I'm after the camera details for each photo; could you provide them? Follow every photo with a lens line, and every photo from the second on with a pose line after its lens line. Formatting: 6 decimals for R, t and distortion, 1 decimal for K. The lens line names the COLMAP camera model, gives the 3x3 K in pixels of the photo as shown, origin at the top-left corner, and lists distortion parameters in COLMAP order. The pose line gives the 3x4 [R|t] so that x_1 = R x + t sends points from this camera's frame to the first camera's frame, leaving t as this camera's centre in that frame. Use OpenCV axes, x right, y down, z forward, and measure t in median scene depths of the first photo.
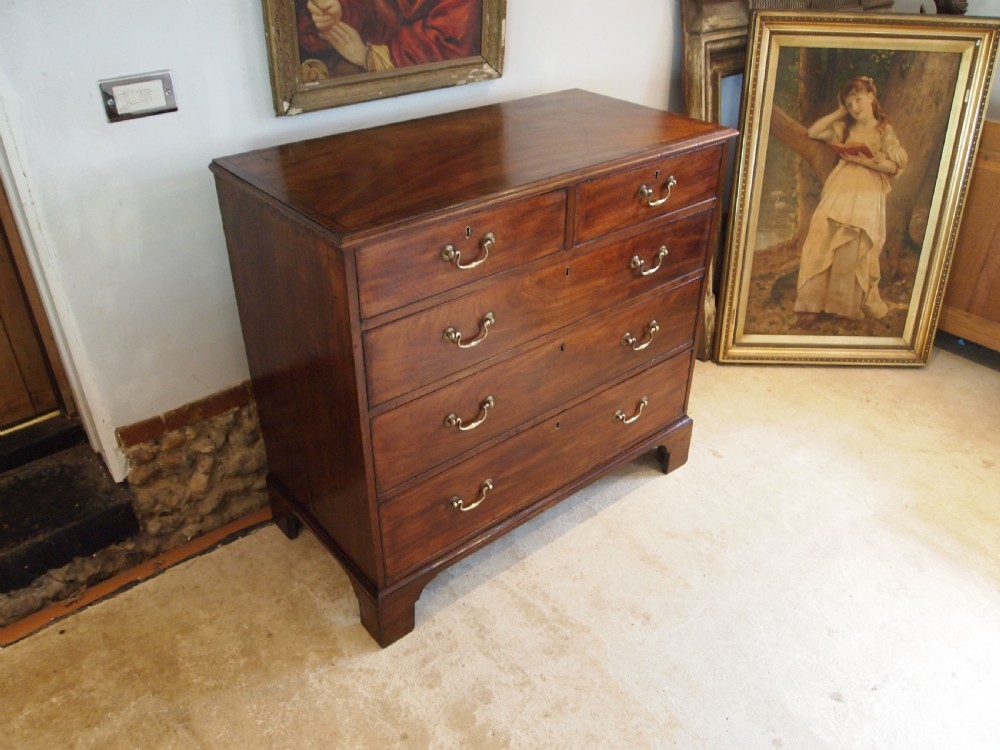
lens RADIAL K [[782.9, 0, 499.8], [0, 782.9, 374.8], [0, 0, 1]] dist [-0.042042, -0.001390]
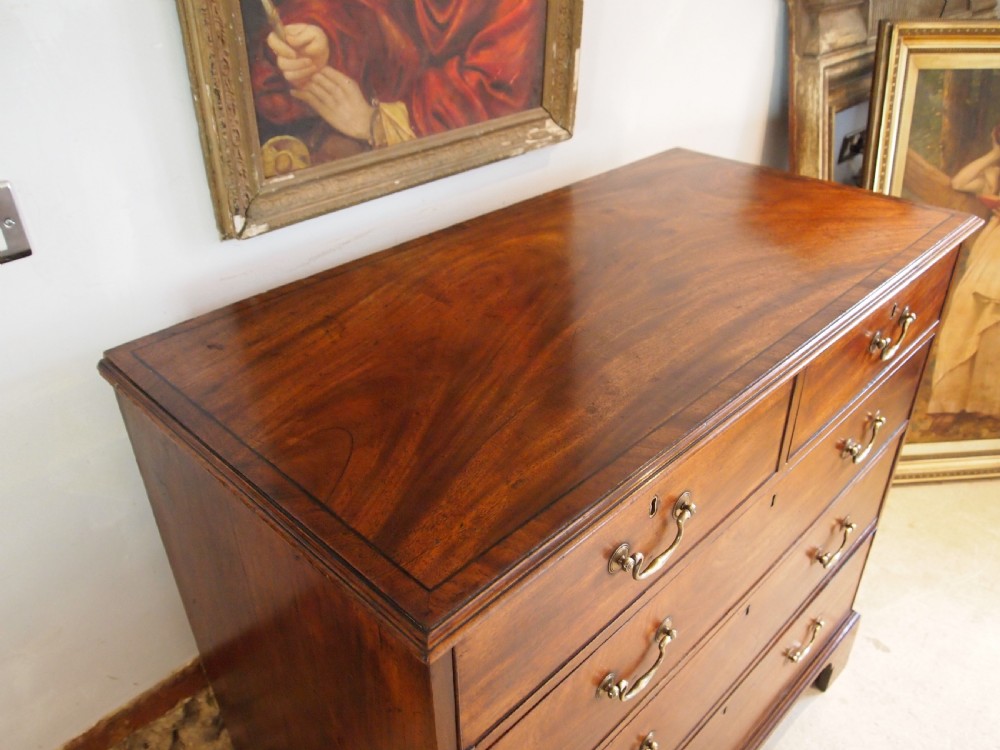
lens RADIAL K [[782.9, 0, 502.3], [0, 782.9, 380.7], [0, 0, 1]] dist [-0.042042, -0.001390]
pose [[0.995742, -0.066413, 0.063928, -0.117896], [0.067022, 0.997724, -0.007427, -0.195408], [-0.063289, 0.011680, 0.997927, 0.390777]]
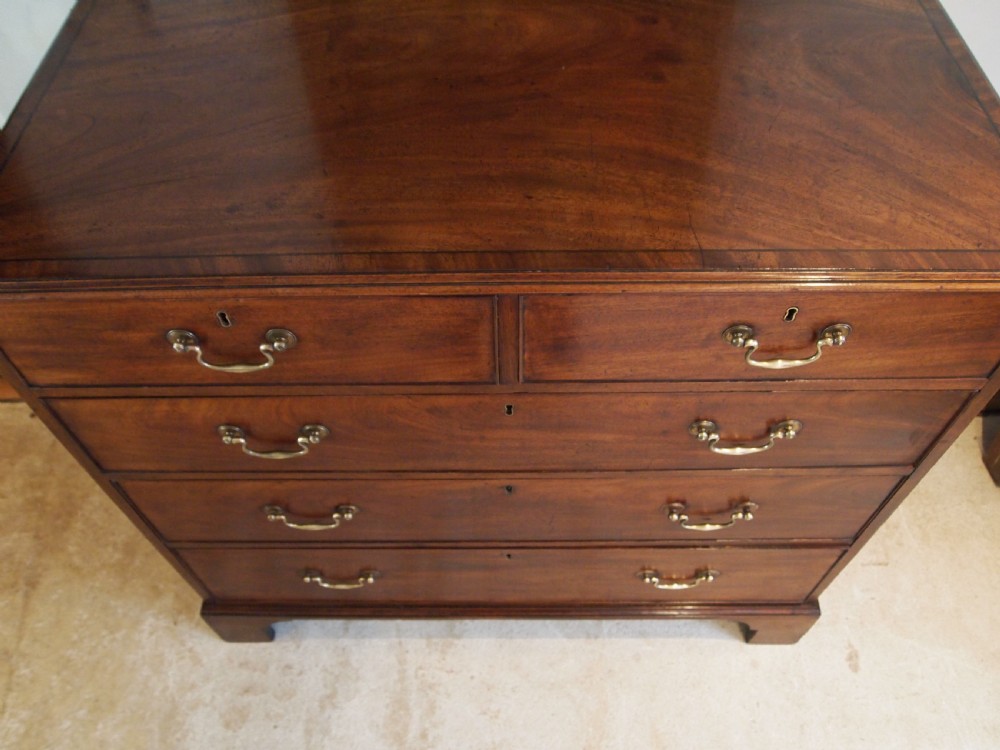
lens RADIAL K [[782.9, 0, 512.6], [0, 782.9, 376.2], [0, 0, 1]] dist [-0.042042, -0.001390]
pose [[0.769476, 0.512275, -0.381420, 0.234152], [-0.333708, 0.831680, 0.443787, -0.324963], [0.544560, -0.214200, 0.810908, 0.510633]]
